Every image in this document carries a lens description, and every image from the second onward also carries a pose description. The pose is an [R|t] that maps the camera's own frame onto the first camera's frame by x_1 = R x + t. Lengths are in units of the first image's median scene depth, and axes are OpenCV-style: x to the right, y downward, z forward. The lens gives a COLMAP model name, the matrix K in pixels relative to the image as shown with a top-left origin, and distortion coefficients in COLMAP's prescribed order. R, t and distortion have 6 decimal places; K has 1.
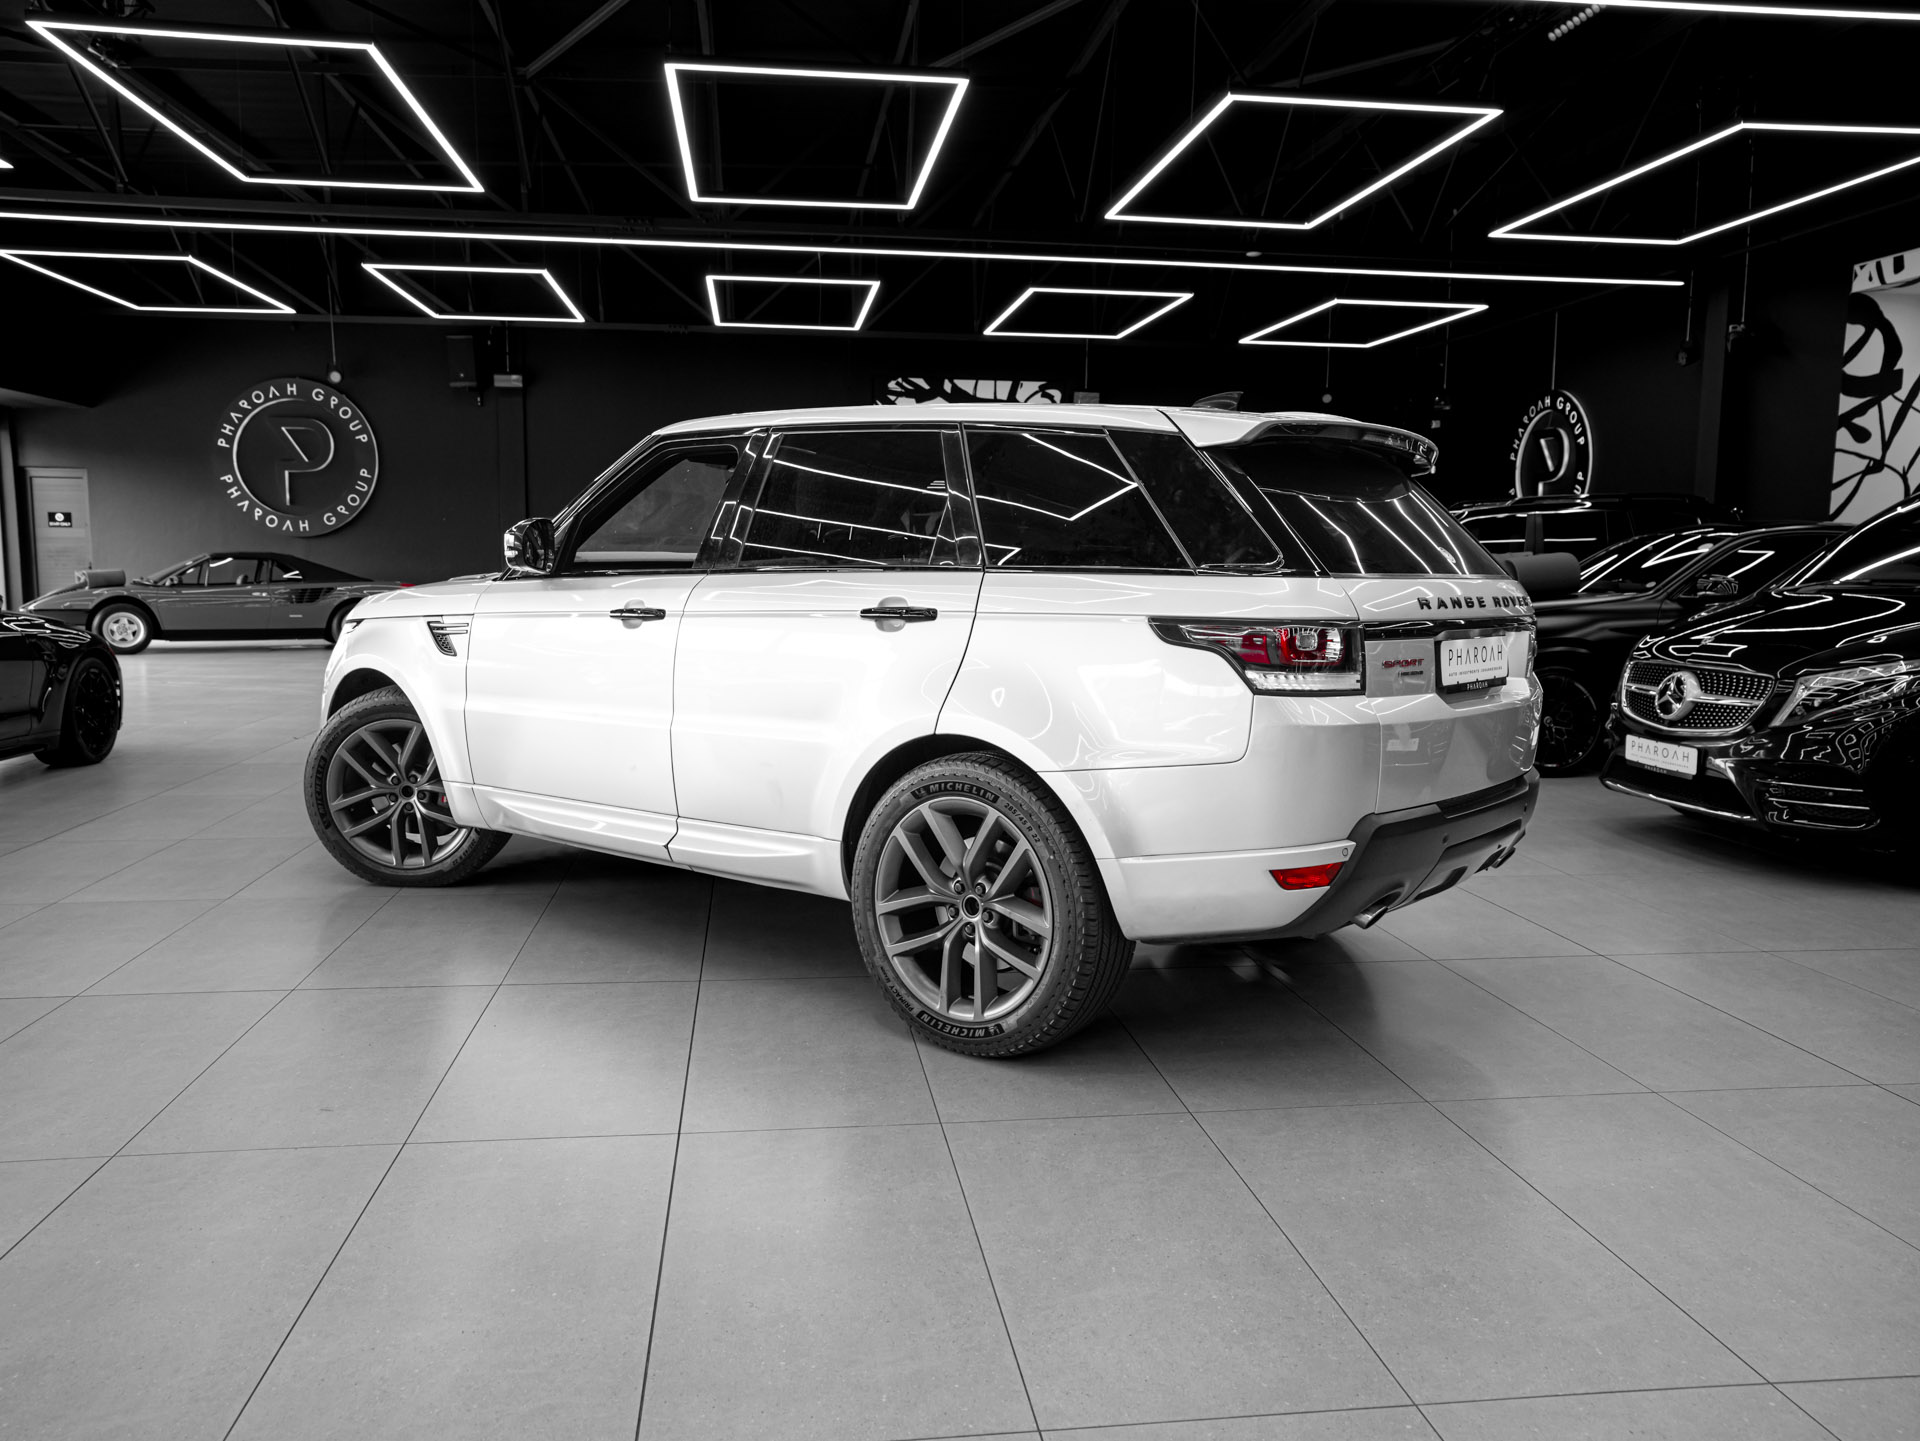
lens RADIAL K [[1414.1, 0, 960.0], [0, 1414.1, 720.5], [0, 0, 1]] dist [-0.026504, 0.058872]
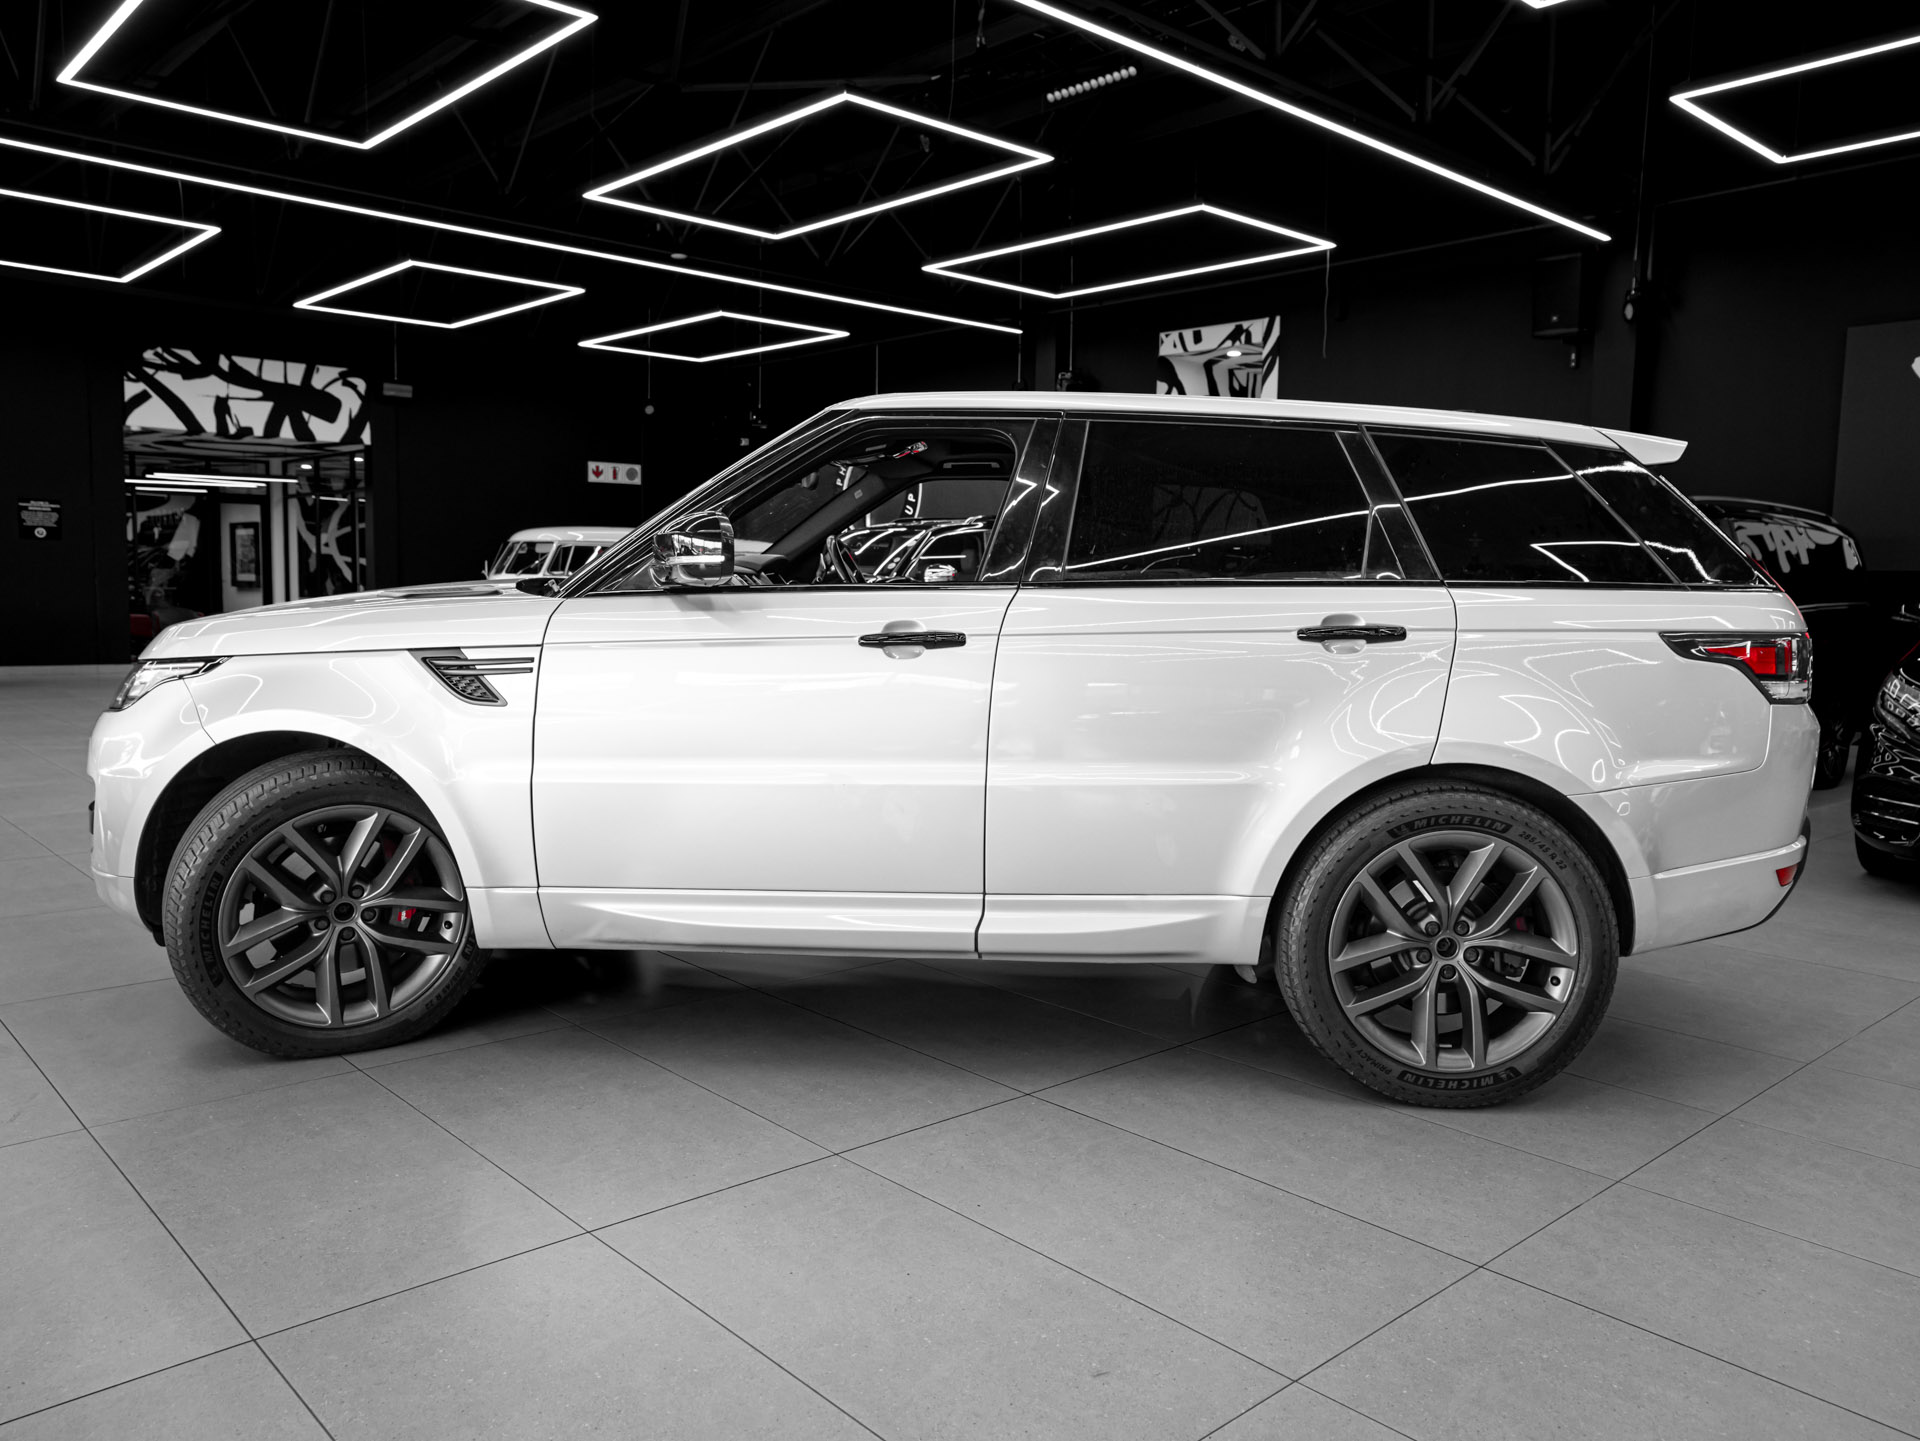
lens RADIAL K [[1414.1, 0, 960.0], [0, 1414.1, 720.5], [0, 0, 1]] dist [-0.026504, 0.058872]
pose [[0.826380, -0.051523, 0.560751, -0.305906], [0.056867, 0.998350, 0.007926, -0.016931], [-0.560234, 0.025338, 0.827946, 0.164042]]
